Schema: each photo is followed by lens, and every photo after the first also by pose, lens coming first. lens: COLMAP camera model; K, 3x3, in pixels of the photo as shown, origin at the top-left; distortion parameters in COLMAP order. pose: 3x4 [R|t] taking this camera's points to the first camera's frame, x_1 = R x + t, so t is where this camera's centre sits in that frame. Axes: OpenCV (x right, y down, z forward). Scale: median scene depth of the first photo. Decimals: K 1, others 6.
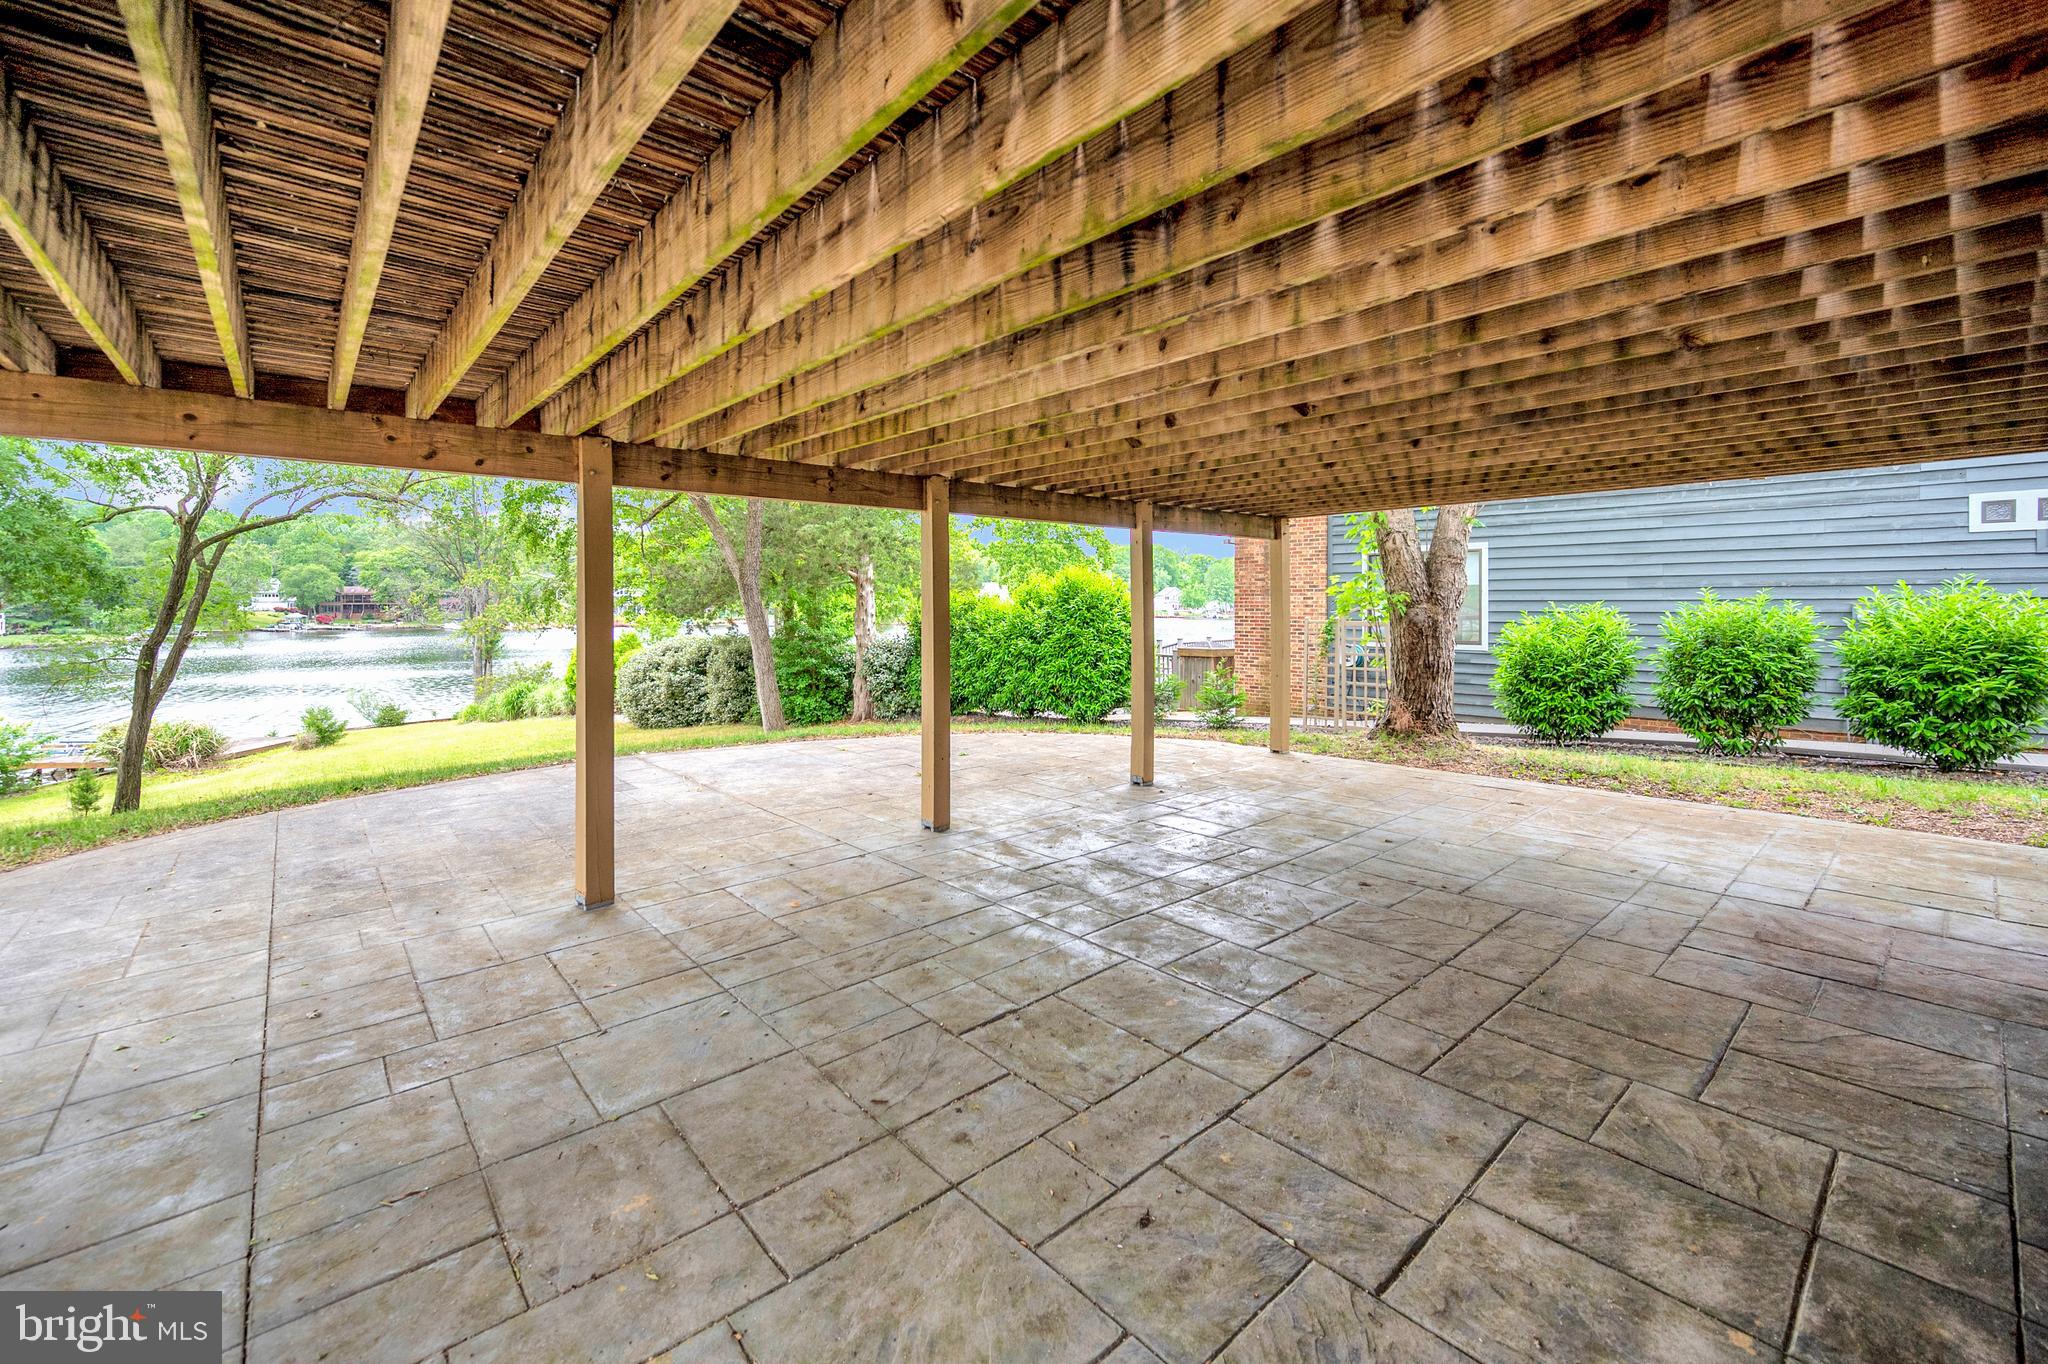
lens RADIAL K [[839.7, 0, 1025.9], [0, 839.7, 610.5], [0, 0, 1]] dist [-0.000140, -0.000031]
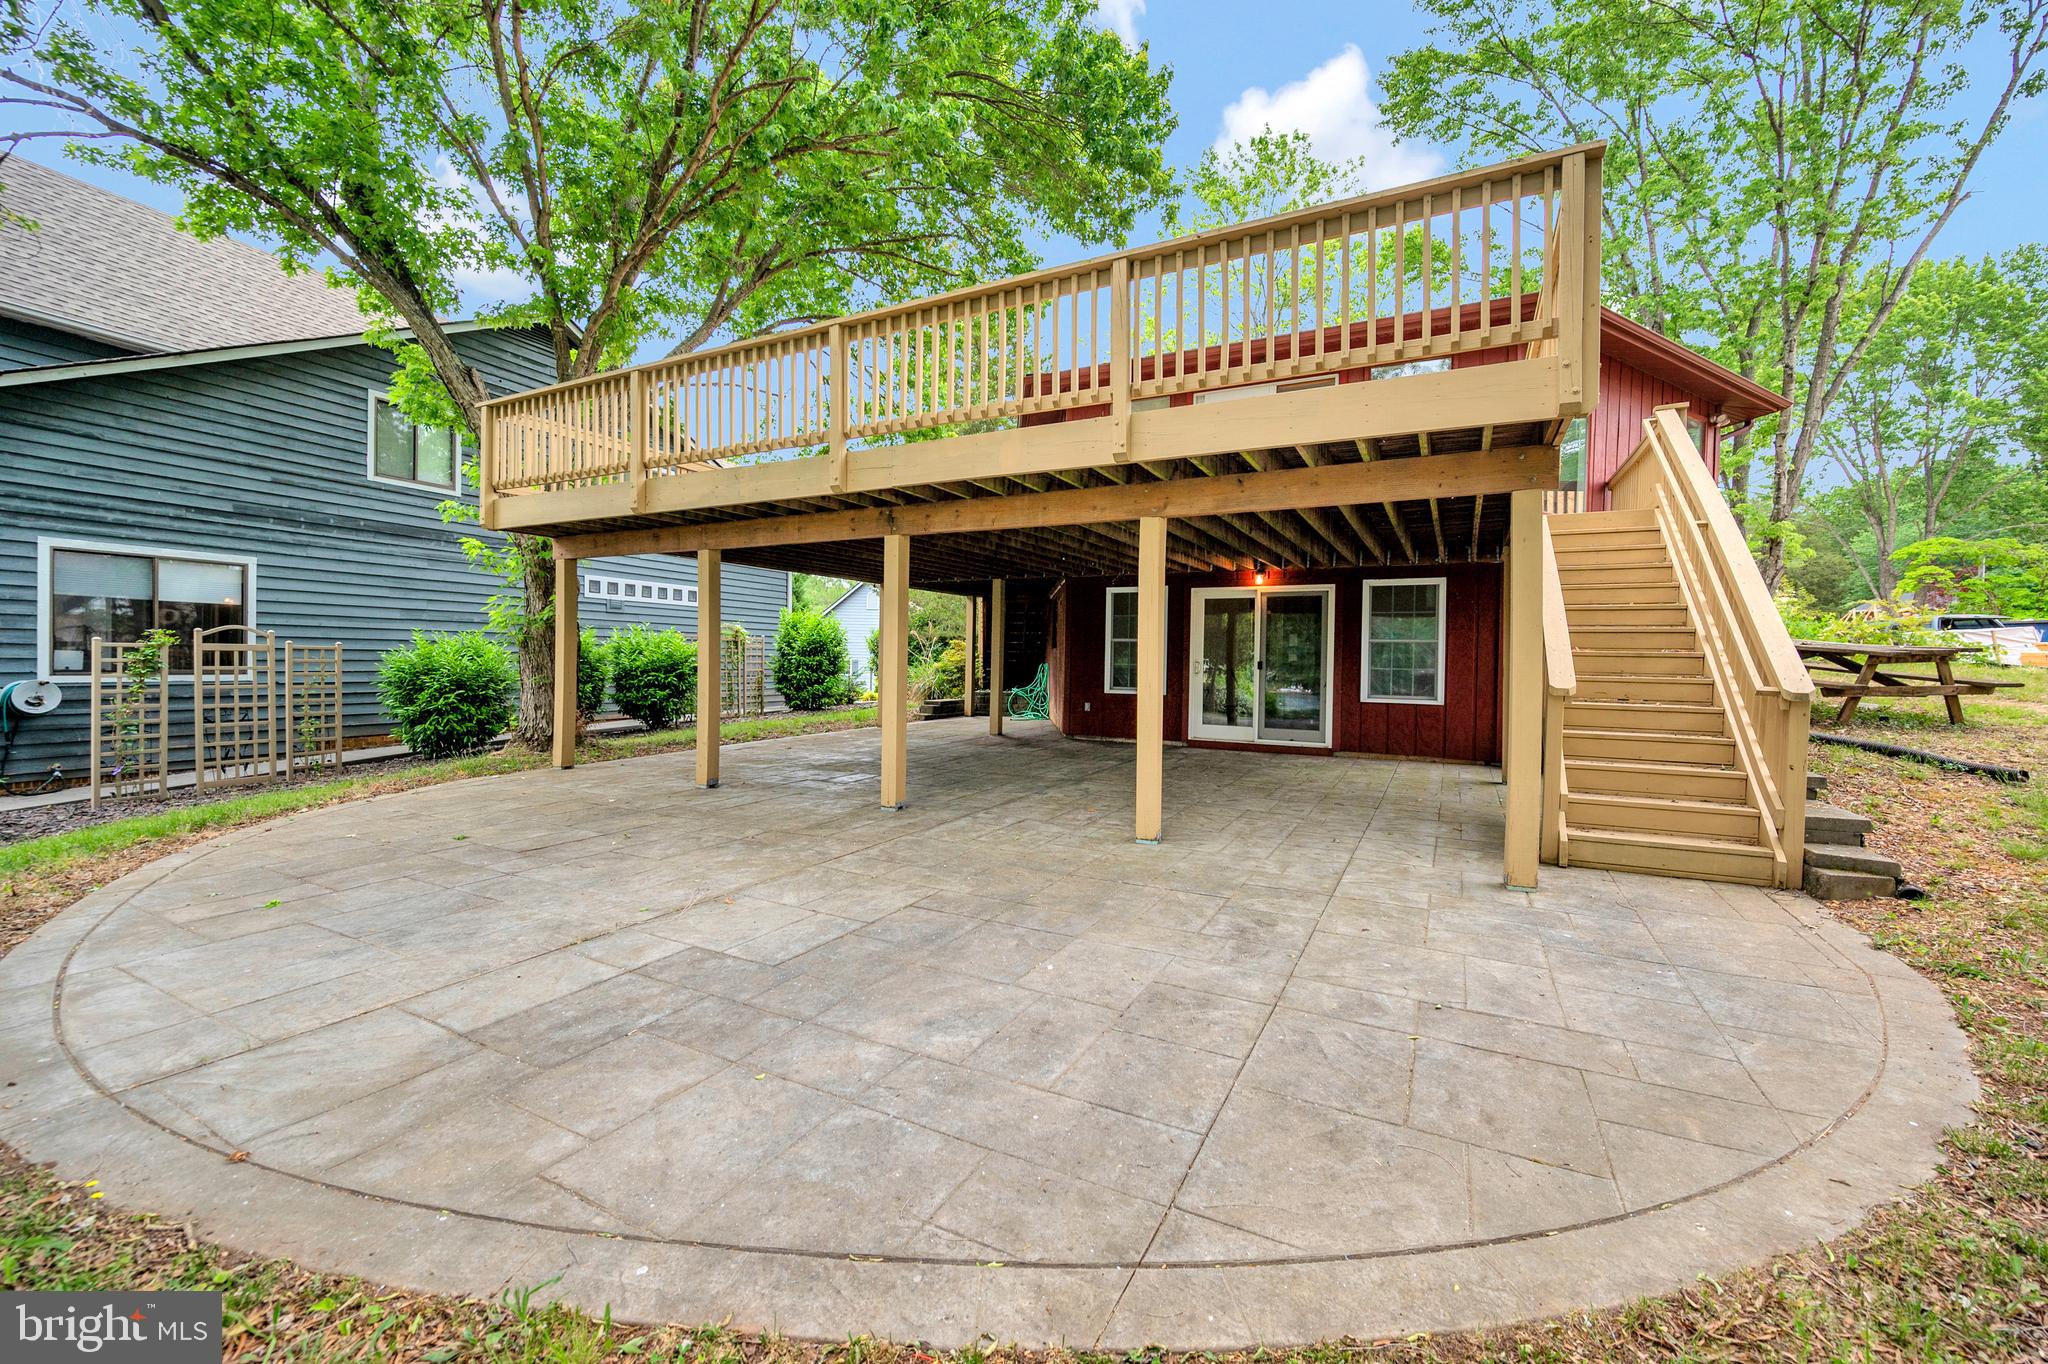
lens RADIAL K [[802.0, 0, 1024.0], [0, 802.0, 682.0], [0, 0, 1]] dist [-0.000525, -0.000146]
pose [[-0.342132, -0.026153, 0.939288, -0.742797], [-0.007321, 0.999656, 0.025167, 0.033192], [-0.939623, 0.001734, -0.342206, 0.741922]]
